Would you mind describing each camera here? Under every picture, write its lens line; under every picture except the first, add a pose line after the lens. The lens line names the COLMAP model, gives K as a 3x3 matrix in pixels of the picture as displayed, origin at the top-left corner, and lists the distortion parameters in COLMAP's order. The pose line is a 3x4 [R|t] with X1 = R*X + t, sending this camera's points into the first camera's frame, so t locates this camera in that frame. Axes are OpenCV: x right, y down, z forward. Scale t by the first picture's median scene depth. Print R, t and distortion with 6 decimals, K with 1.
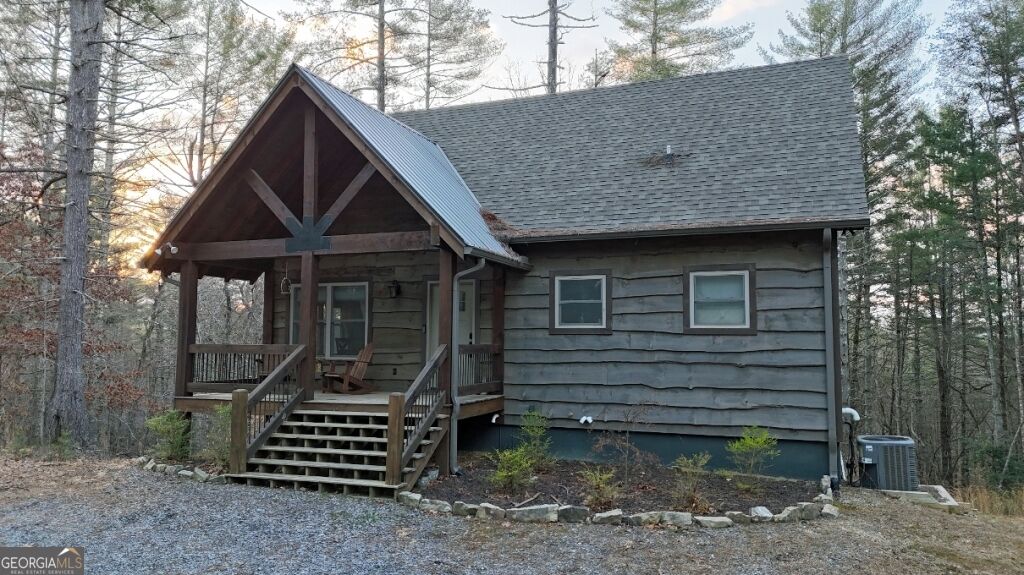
lens RADIAL K [[772.3, 0, 512.0], [0, 772.3, 287.5], [0, 0, 1]] dist [0.049440, -0.003912]
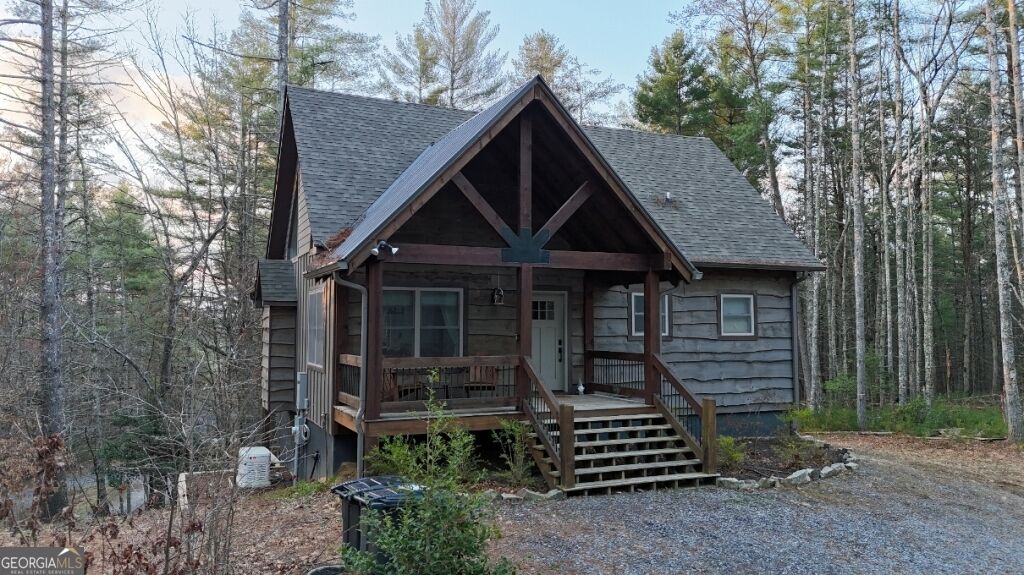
lens RADIAL K [[772.3, 0, 512.0], [0, 772.3, 287.5], [0, 0, 1]] dist [0.049440, -0.003912]
pose [[0.693165, 0.031876, 0.720074, -1.005082], [-0.052087, 0.998625, 0.005934, -0.020622], [-0.718895, -0.041620, 0.693872, 0.320476]]
